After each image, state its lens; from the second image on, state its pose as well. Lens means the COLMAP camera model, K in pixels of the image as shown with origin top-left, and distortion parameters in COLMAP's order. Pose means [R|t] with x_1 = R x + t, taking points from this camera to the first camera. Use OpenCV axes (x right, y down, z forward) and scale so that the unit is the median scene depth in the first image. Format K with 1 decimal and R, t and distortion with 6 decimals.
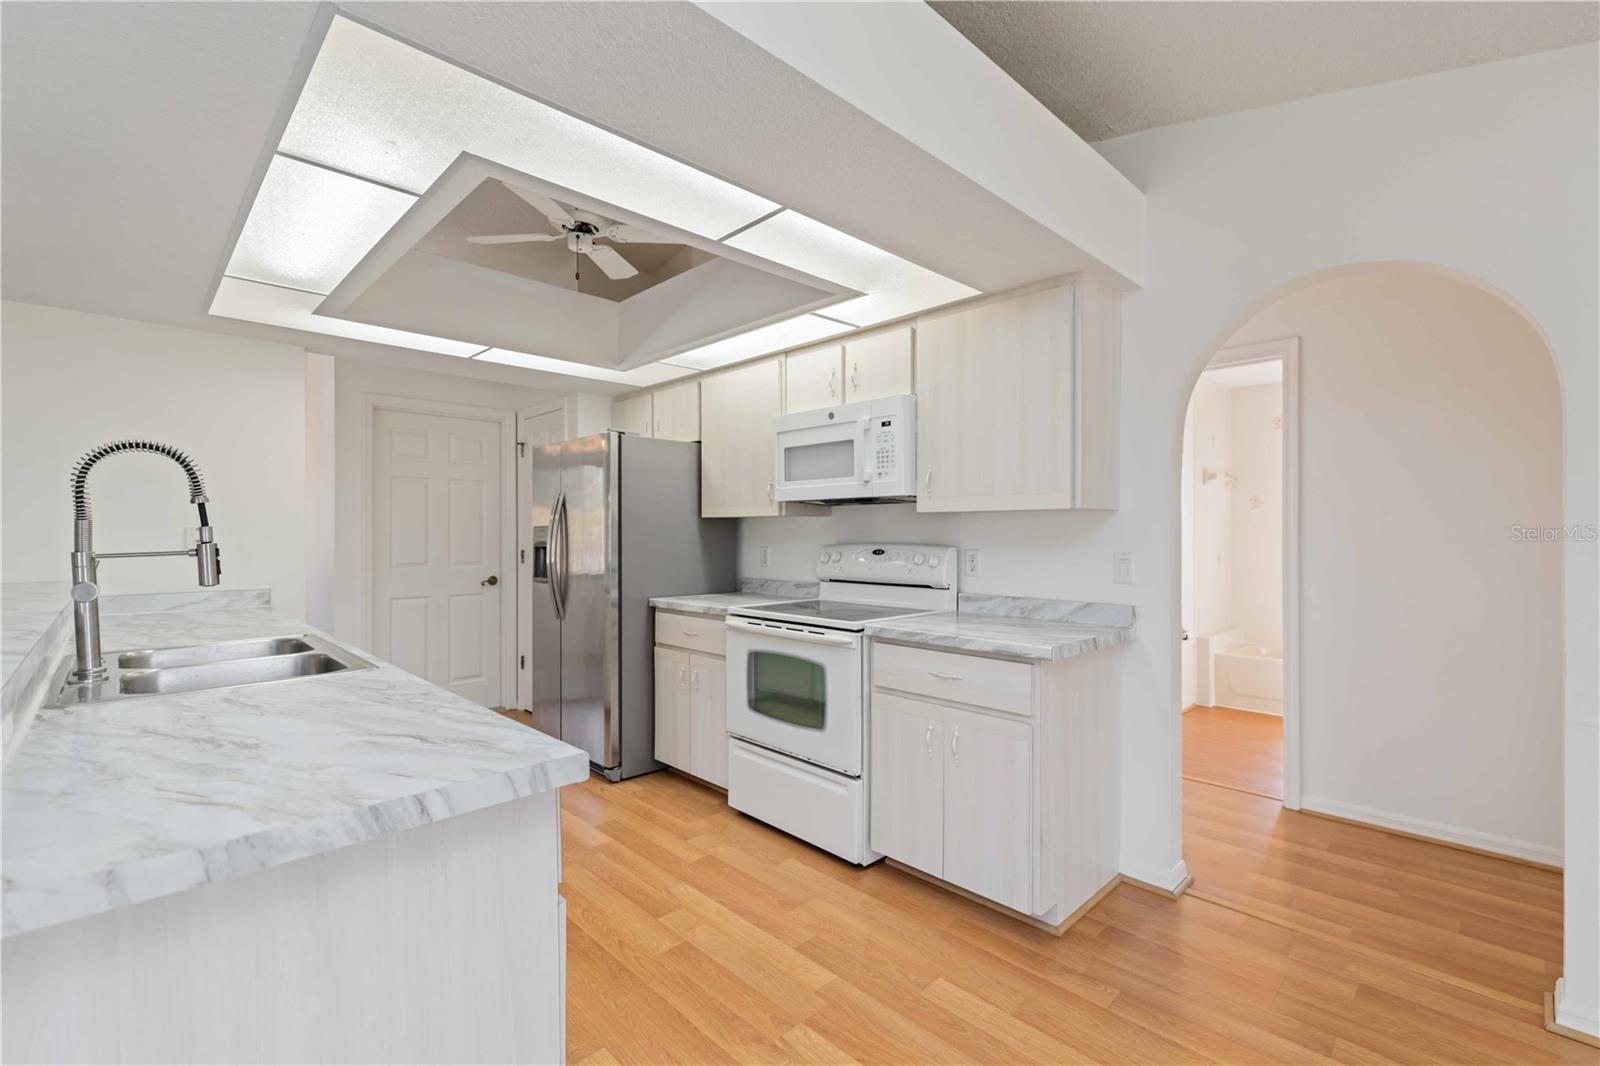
lens RADIAL K [[694.2, 0, 802.2], [0, 694.2, 536.5], [0, 0, 1]] dist [-0.000057, 0.000884]
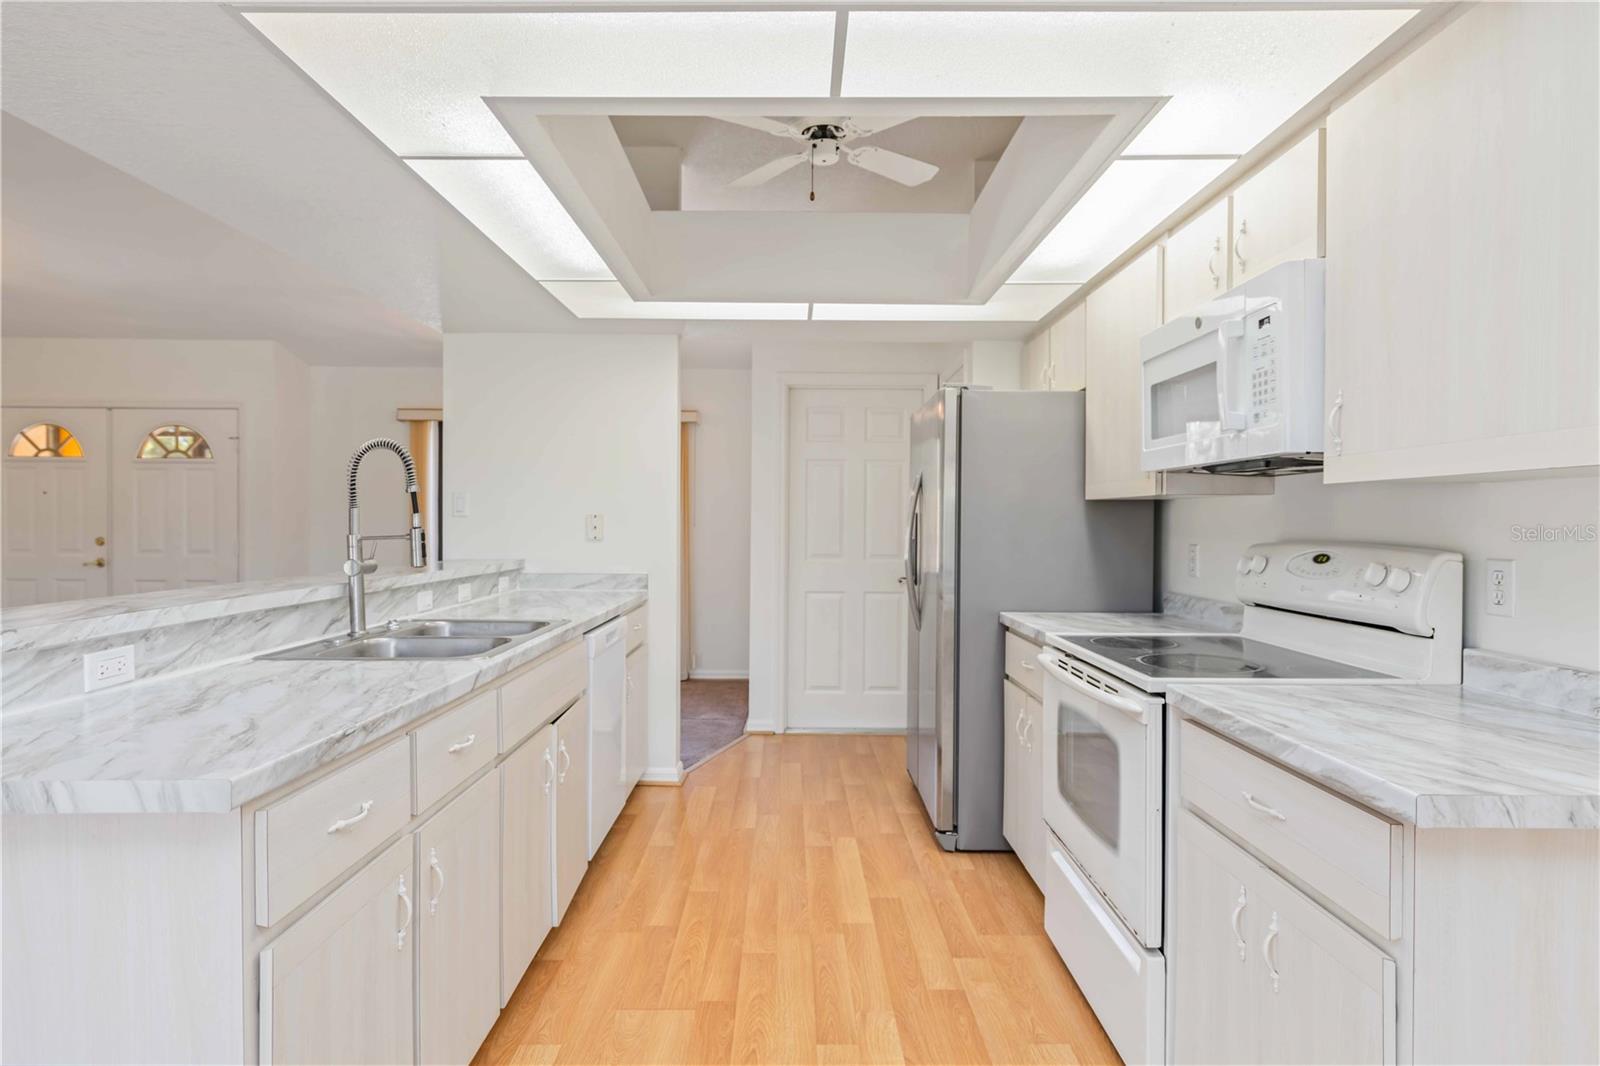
lens RADIAL K [[868.4, 0, 798.4], [0, 868.4, 530.3], [0, 0, 1]] dist [-0.000640, -0.001354]
pose [[0.719554, 0.011414, -0.694343, 0.336795], [-0.008578, 0.999935, 0.007548, -0.001736], [0.694384, 0.000524, 0.719605, 0.263749]]
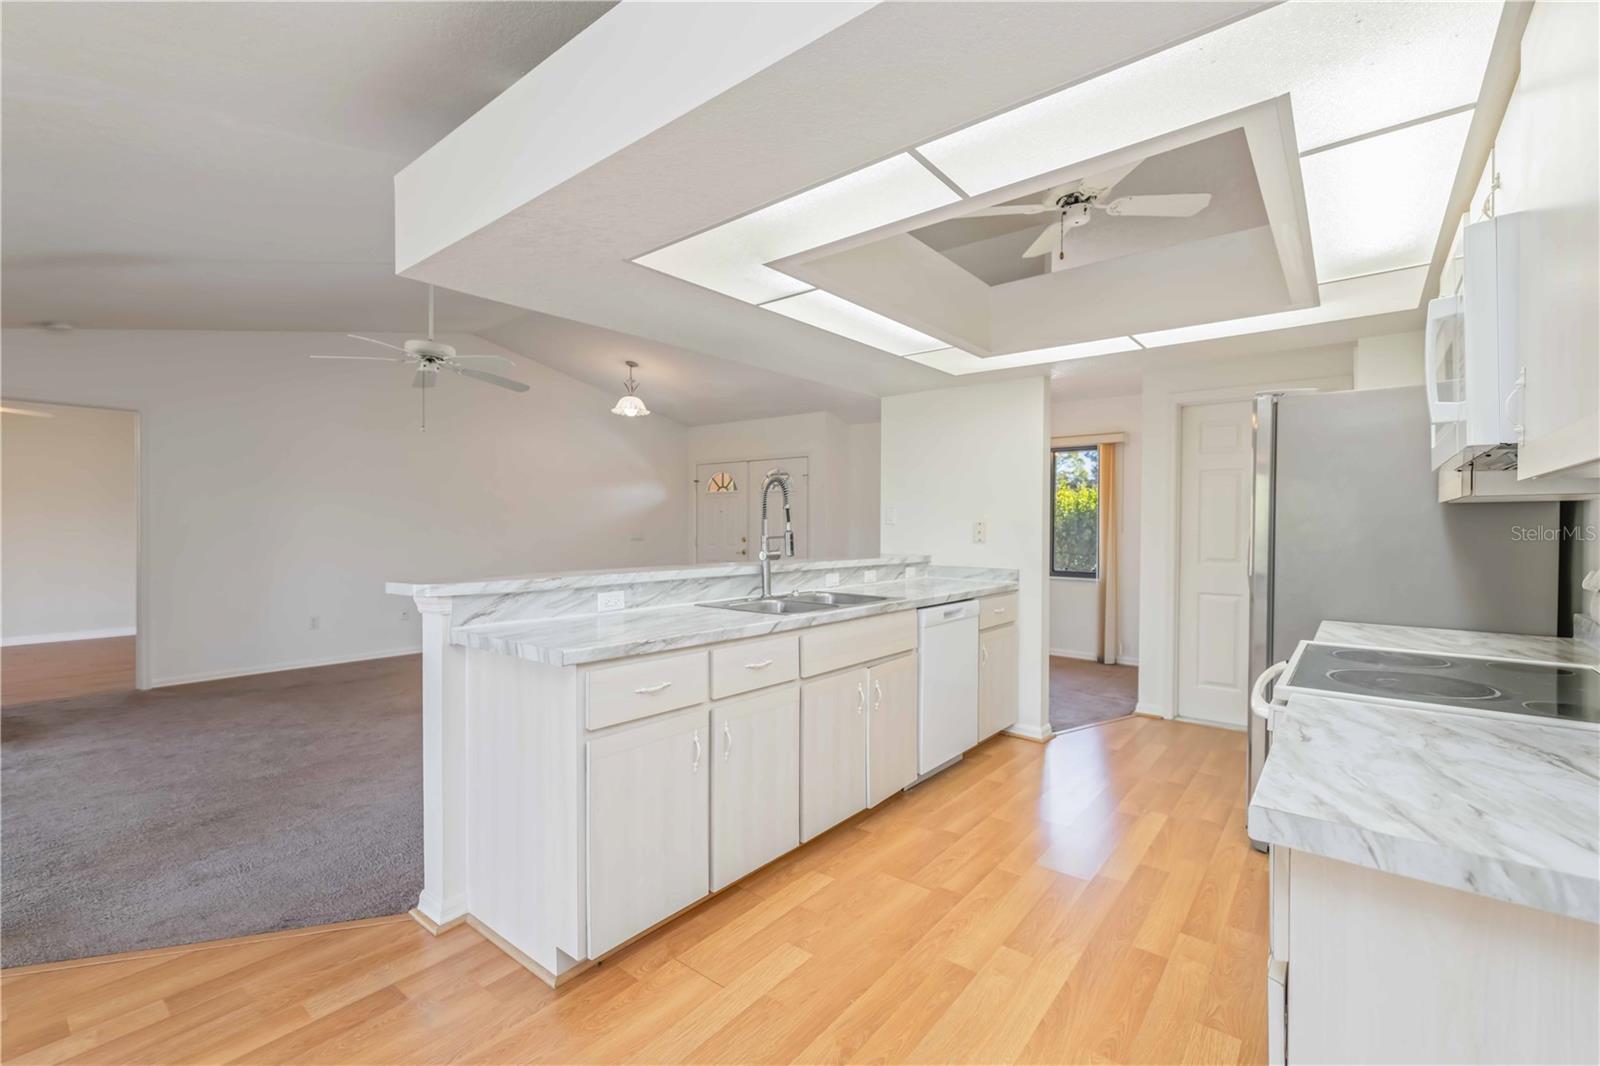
lens RADIAL K [[694.2, 0, 795.9], [0, 694.2, 532.1], [0, 0, 1]] dist [-0.000057, 0.000884]
pose [[0.115051, 0.009867, -0.993311, 0.549309], [-0.008394, 0.999925, 0.008960, -0.002966], [0.993324, 0.007307, 0.115125, 0.506612]]
